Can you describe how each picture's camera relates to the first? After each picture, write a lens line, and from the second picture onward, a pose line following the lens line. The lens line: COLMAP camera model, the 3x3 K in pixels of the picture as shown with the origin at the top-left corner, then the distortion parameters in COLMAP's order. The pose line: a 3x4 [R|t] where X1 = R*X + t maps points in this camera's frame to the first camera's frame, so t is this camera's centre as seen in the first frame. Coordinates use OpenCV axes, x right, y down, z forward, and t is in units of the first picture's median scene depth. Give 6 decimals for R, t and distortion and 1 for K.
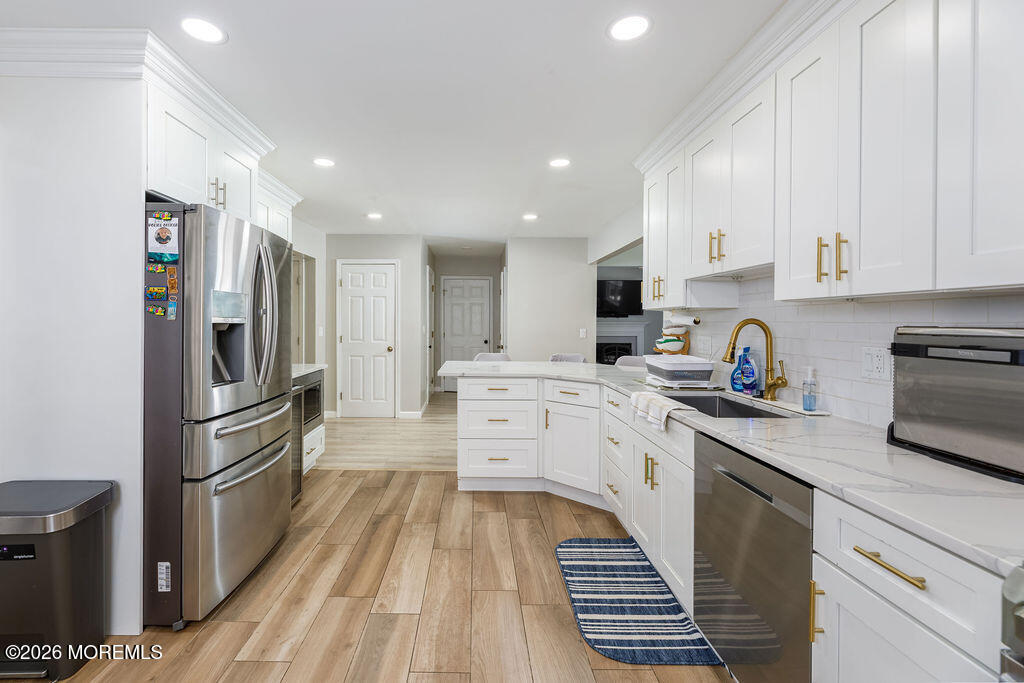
lens RADIAL K [[425.2, 0, 481.9], [0, 425.2, 327.2], [0, 0, 1]] dist [-0.000098, -0.000424]
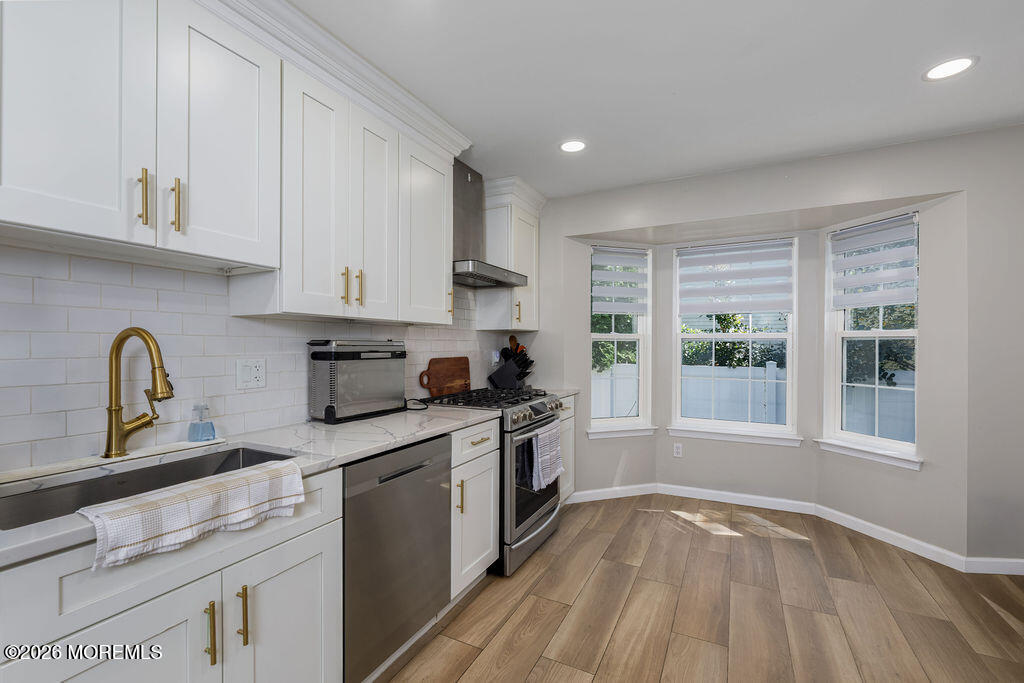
lens RADIAL K [[450.1, 0, 513.6], [0, 450.1, 346.2], [0, 0, 1]] dist [0.001071, -0.000075]
pose [[-0.886479, -0.012549, 0.462599, -0.140531], [-0.009474, 0.999915, 0.008969, 0.000475], [-0.462672, 0.003568, -0.886522, 1.197521]]
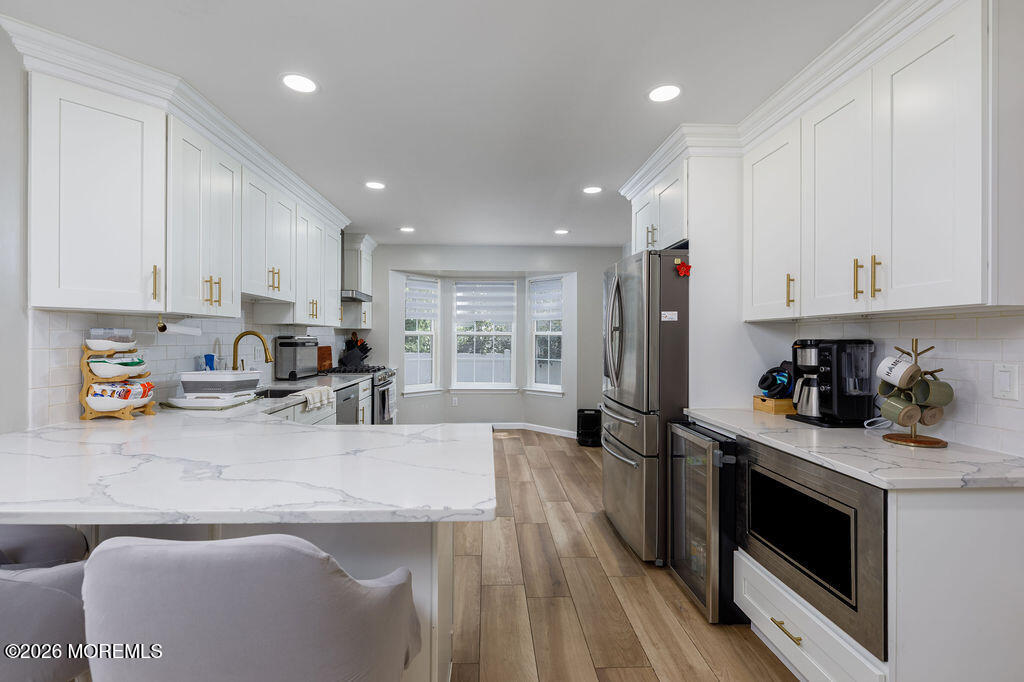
lens RADIAL K [[450.1, 0, 507.4], [0, 450.1, 336.5], [0, 0, 1]] dist [0.001071, -0.000075]
pose [[-0.999500, -0.015928, -0.027331, -0.156617], [-0.015887, 0.999872, -0.001744, -0.008701], [0.027355, -0.001309, -0.999625, 2.356890]]
